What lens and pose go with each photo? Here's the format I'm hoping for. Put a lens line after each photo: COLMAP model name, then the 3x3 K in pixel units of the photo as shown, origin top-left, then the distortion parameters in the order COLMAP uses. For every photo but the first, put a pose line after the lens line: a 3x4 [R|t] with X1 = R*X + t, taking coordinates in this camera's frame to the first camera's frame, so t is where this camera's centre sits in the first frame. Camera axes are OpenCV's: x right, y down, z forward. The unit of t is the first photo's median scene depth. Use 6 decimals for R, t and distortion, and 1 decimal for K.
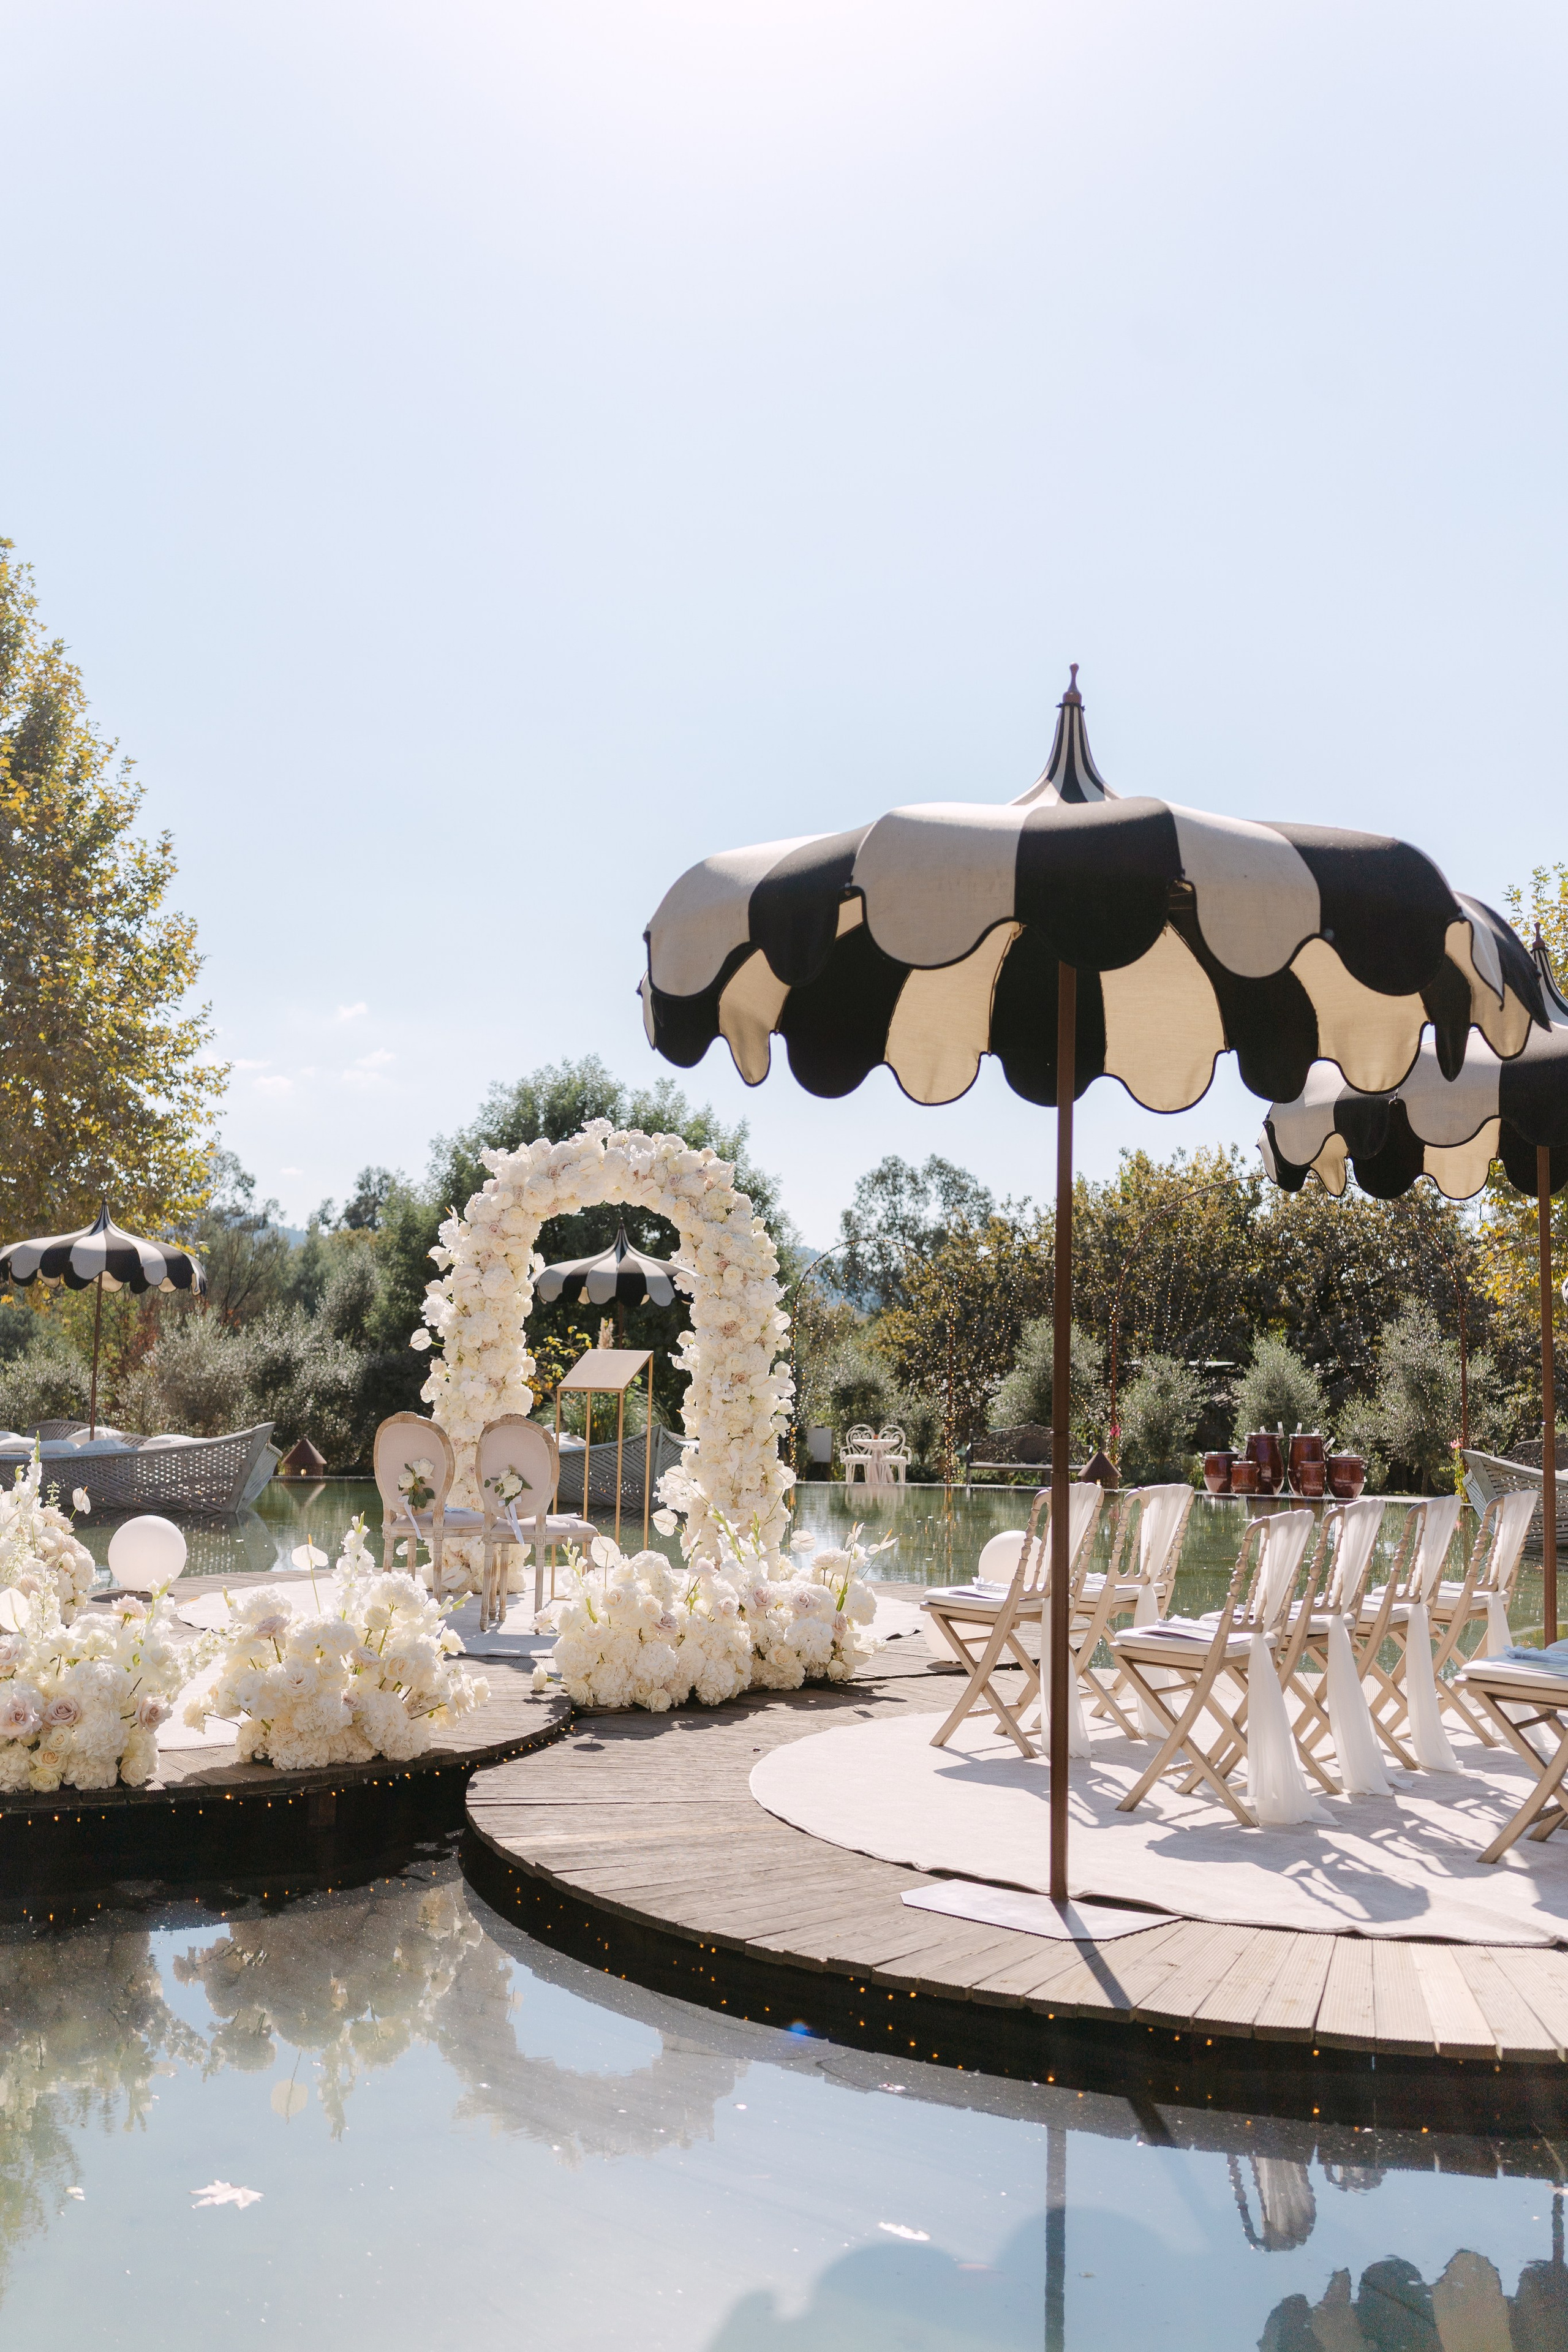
lens RADIAL K [[2332.1, 0, 784.0], [0, 2332.1, 1176.0], [0, 0, 1]] dist [0.008744, 0.009240]
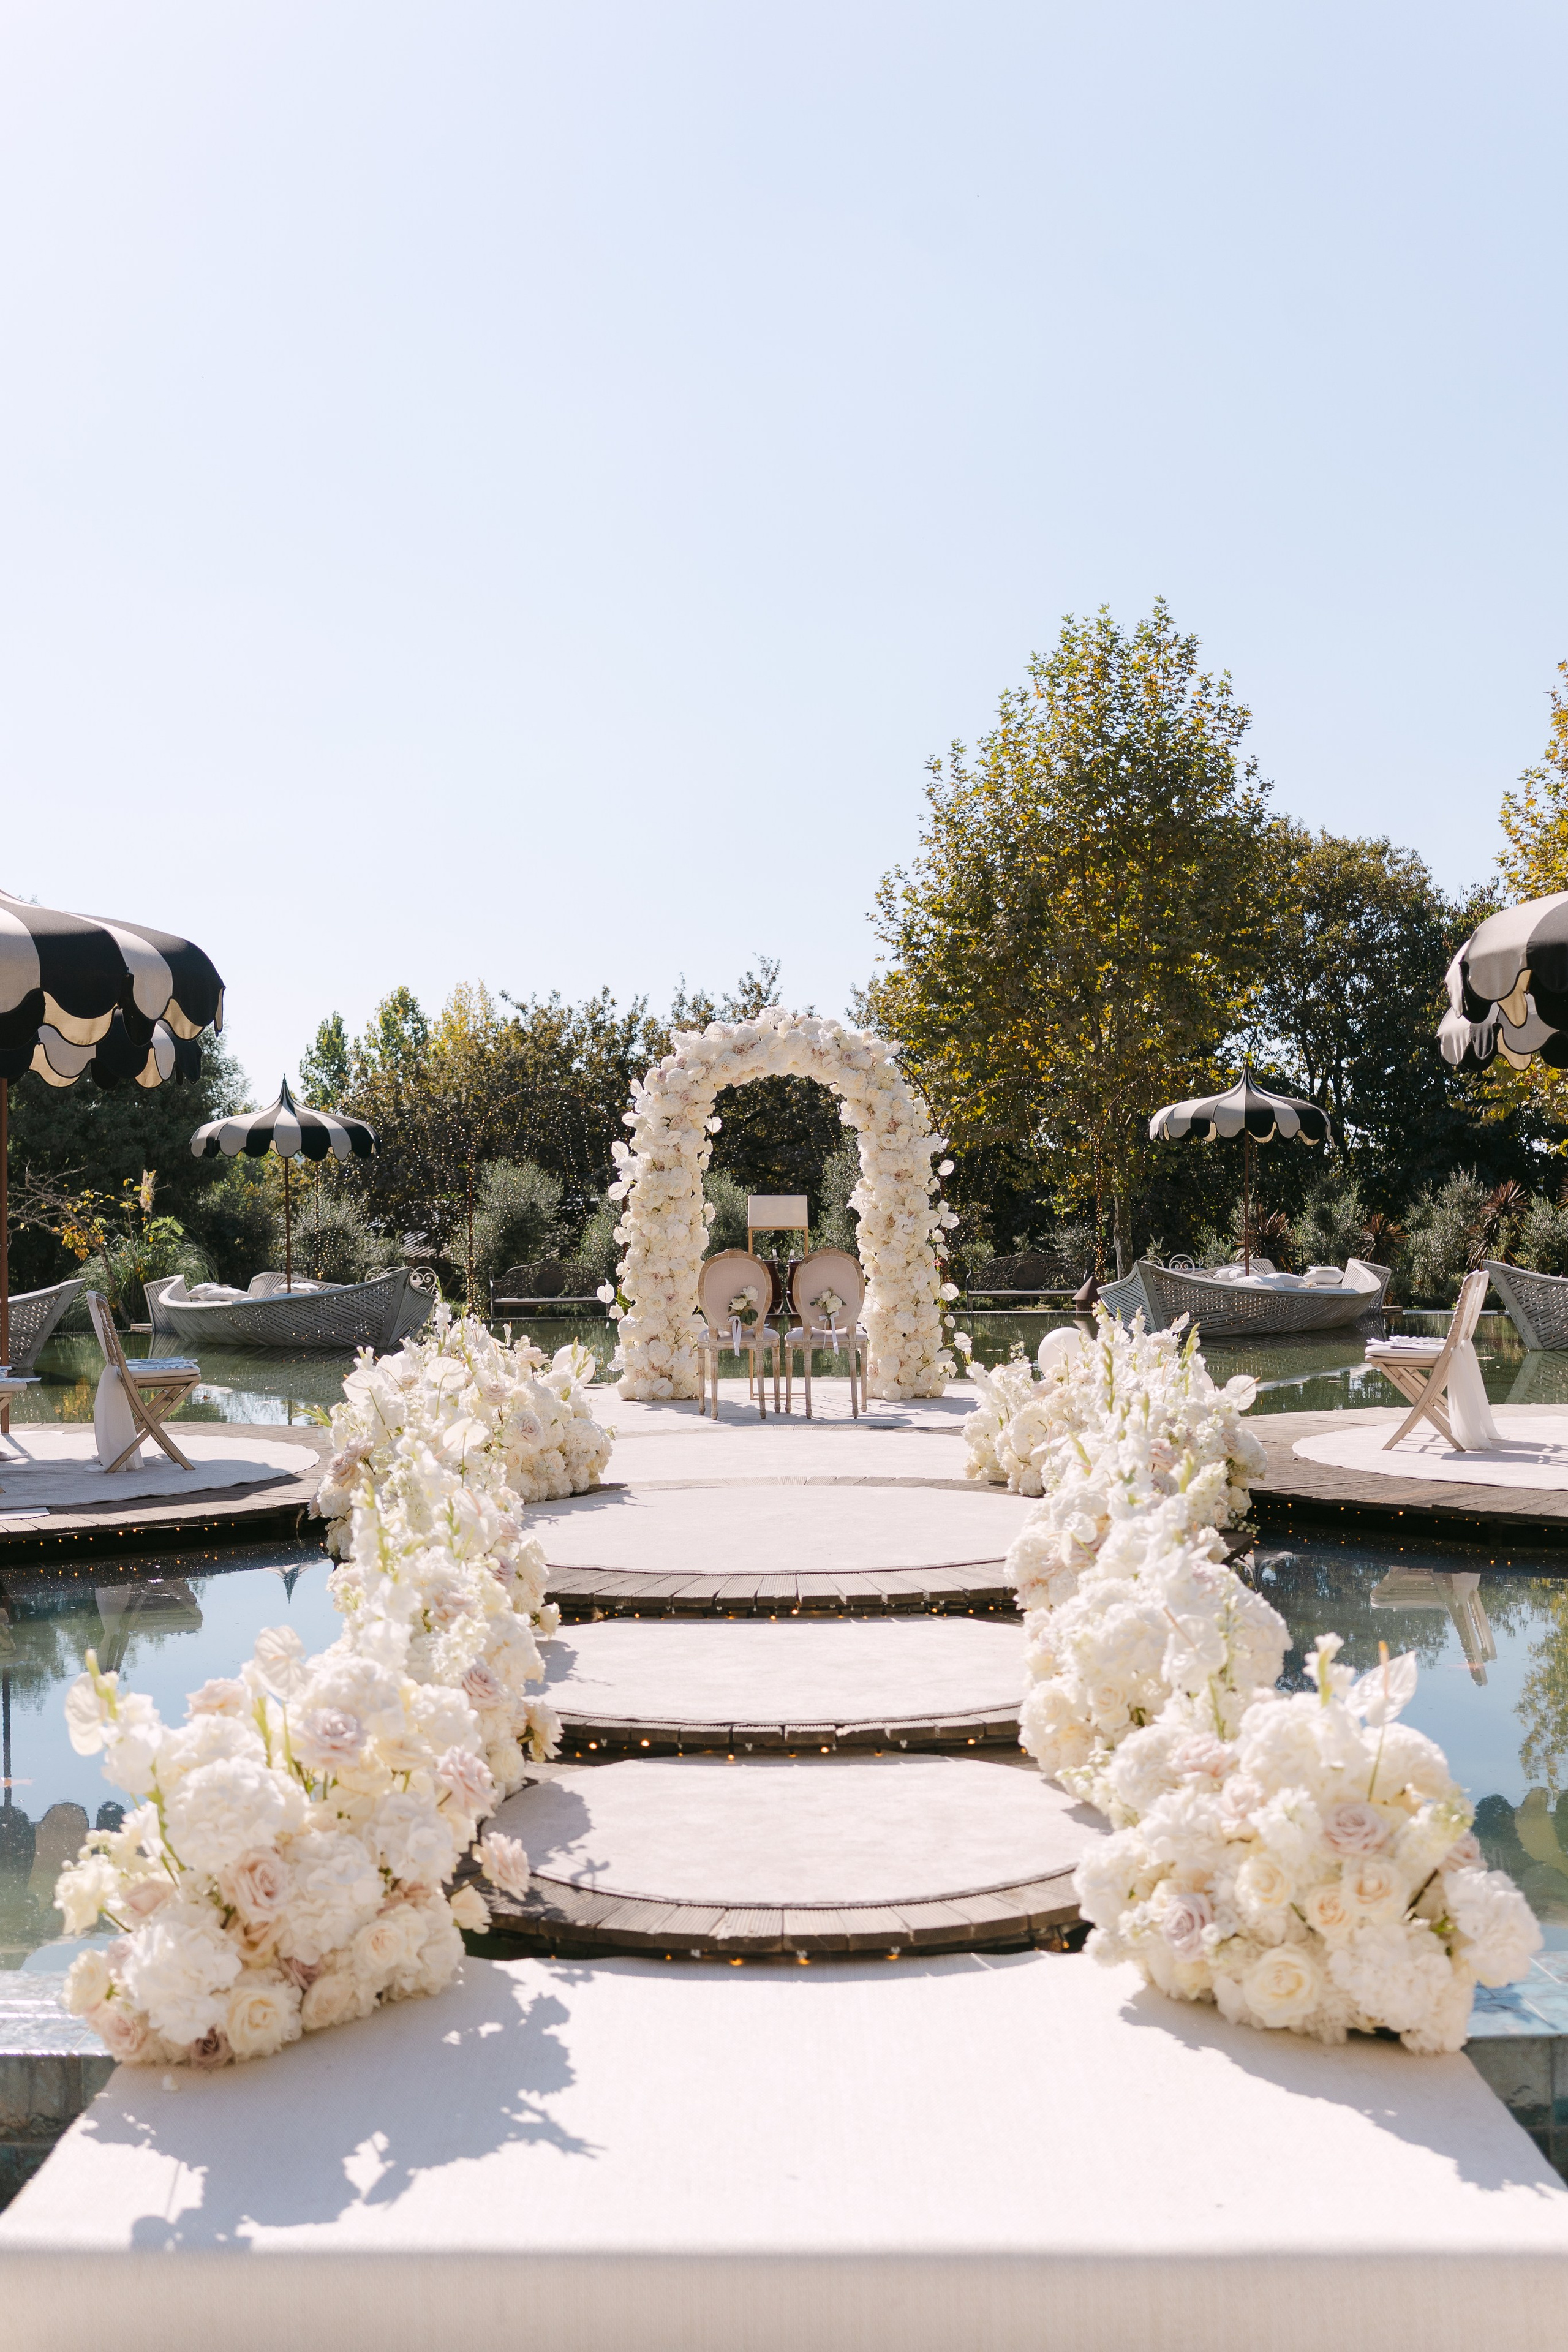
lens RADIAL K [[2444.7, 0, 784.0], [0, 2444.7, 1176.0], [0, 0, 1]] dist [-0.018878, -0.012131]
pose [[0.938787, -0.022131, 0.343787, -0.505068], [-0.001667, 0.997631, 0.068774, -0.022794], [-0.344494, -0.065137, 0.936526, -0.191252]]
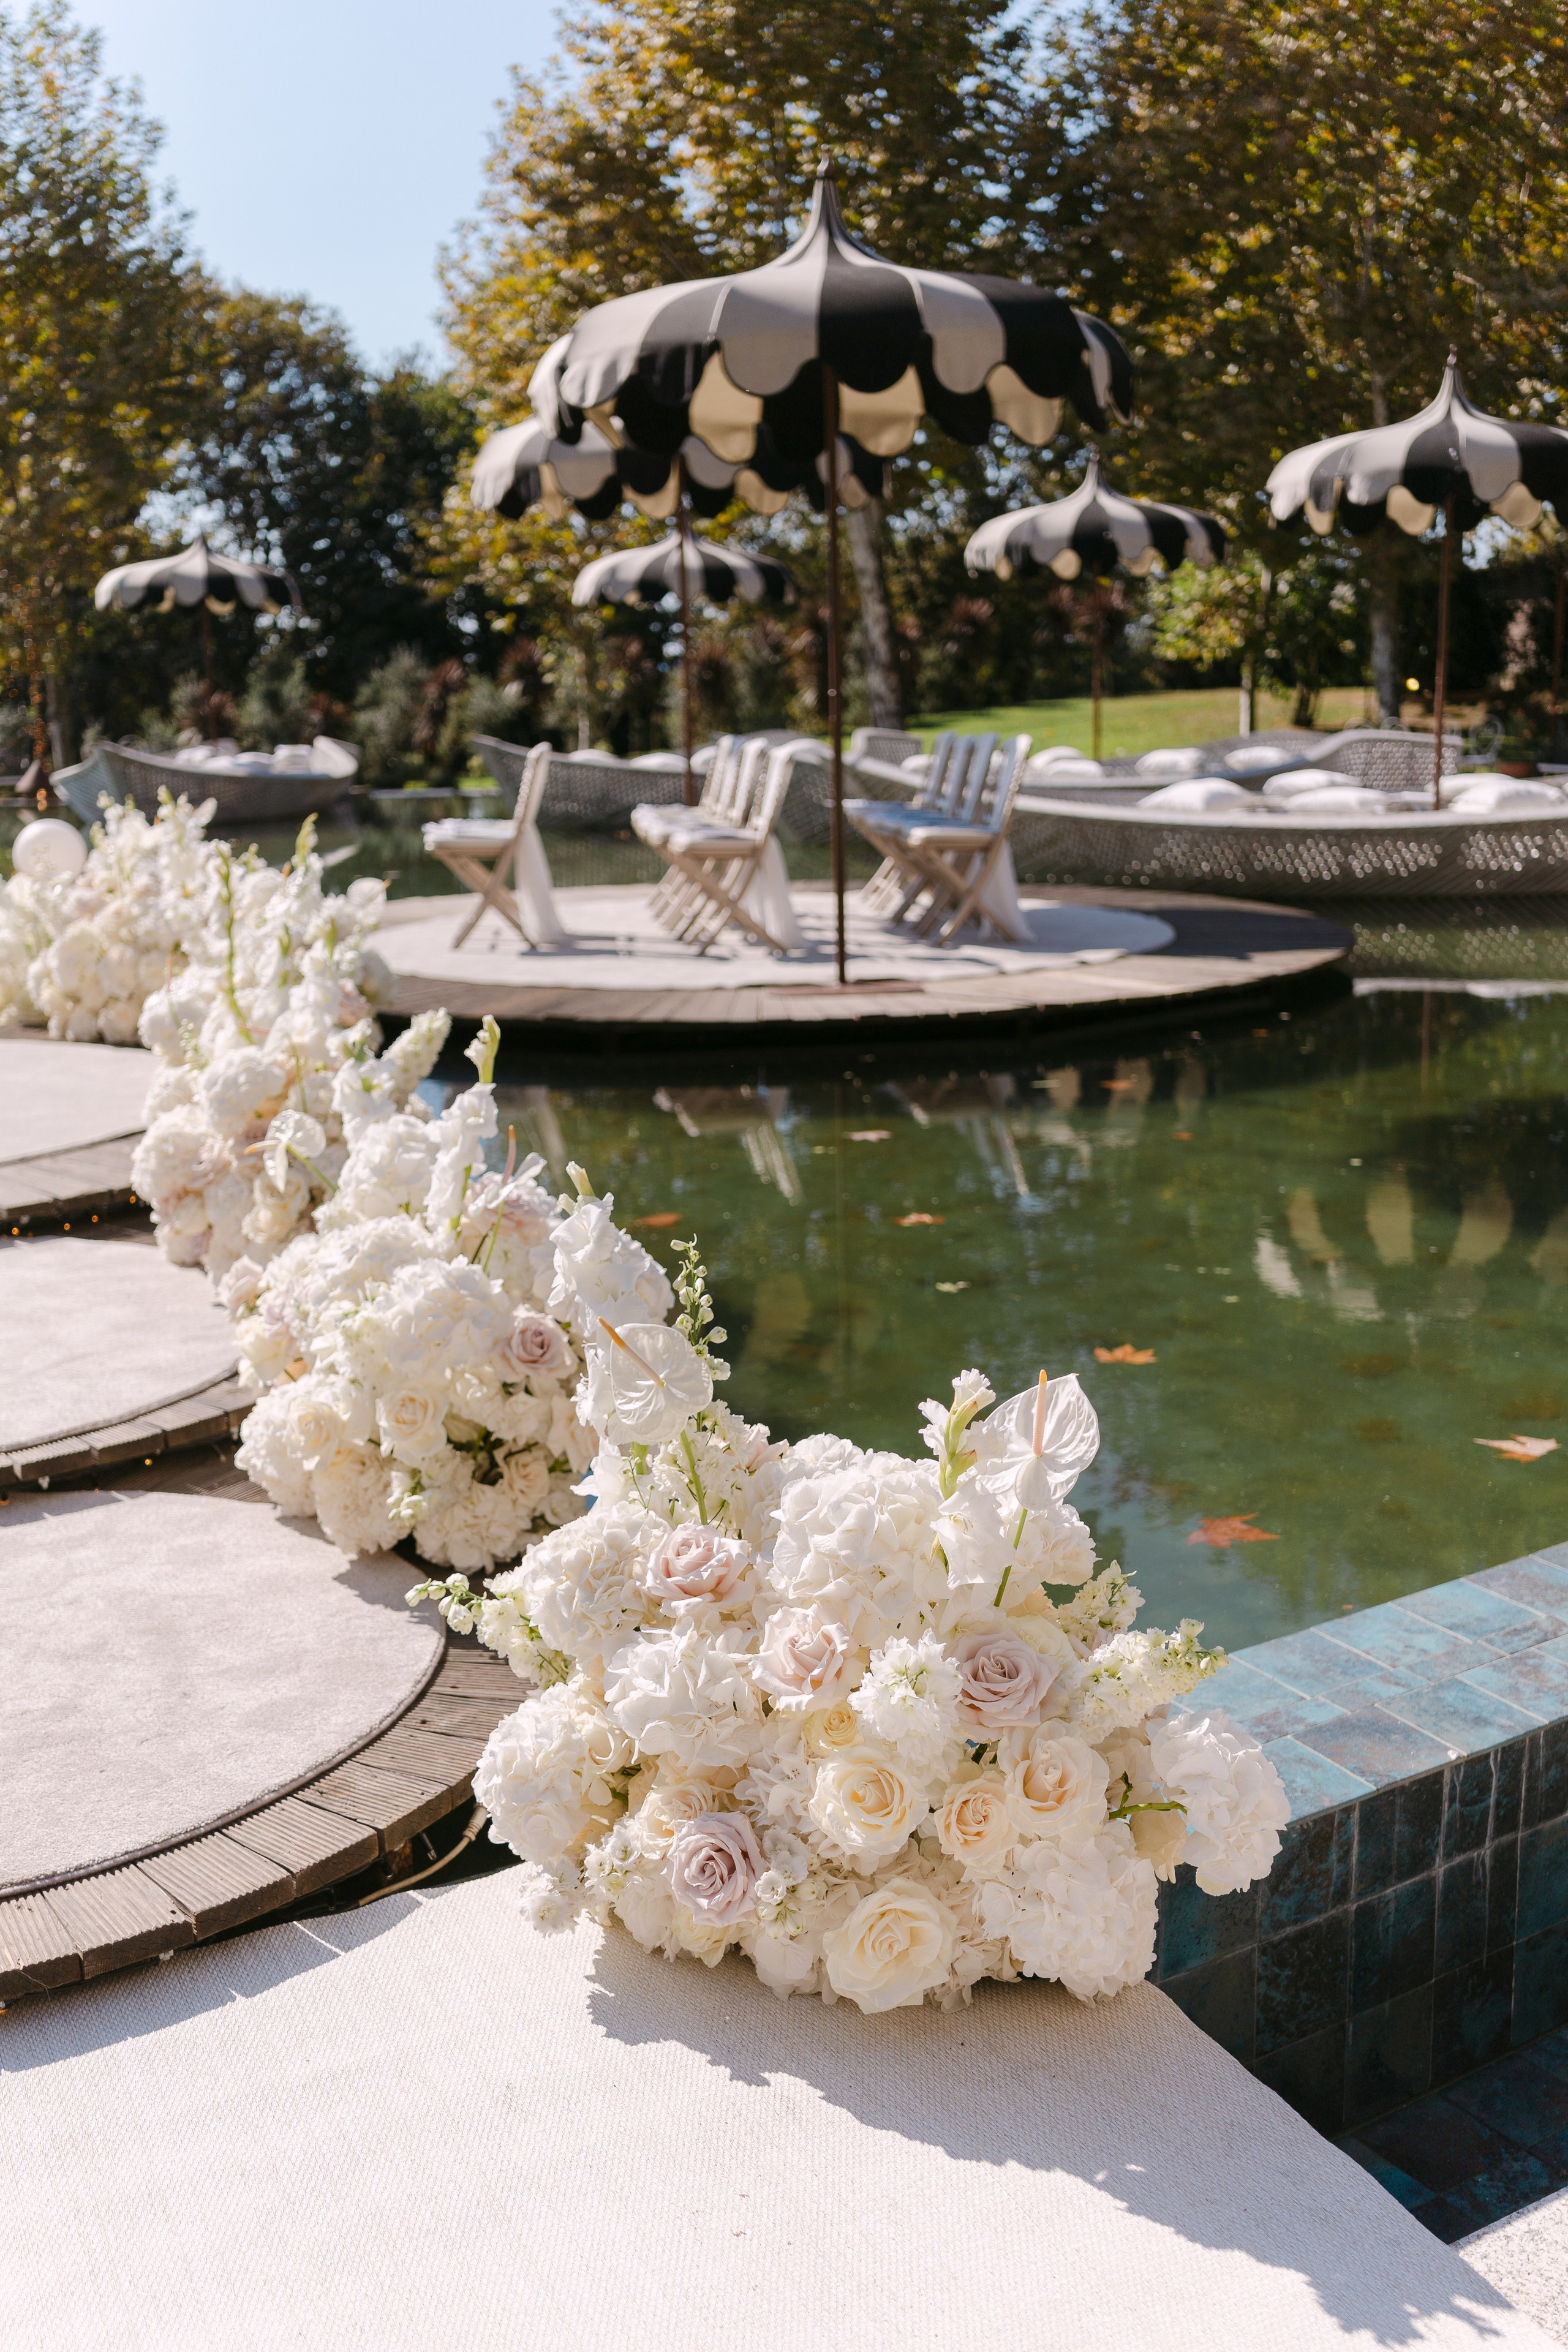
lens RADIAL K [[2332.1, 0, 784.0], [0, 2332.1, 1176.0], [0, 0, 1]] dist [0.008744, 0.009240]
pose [[0.697891, -0.177164, 0.693946, -0.462711], [-0.029760, 0.960912, 0.275249, -0.004770], [-0.715586, -0.212745, 0.665339, -0.042491]]
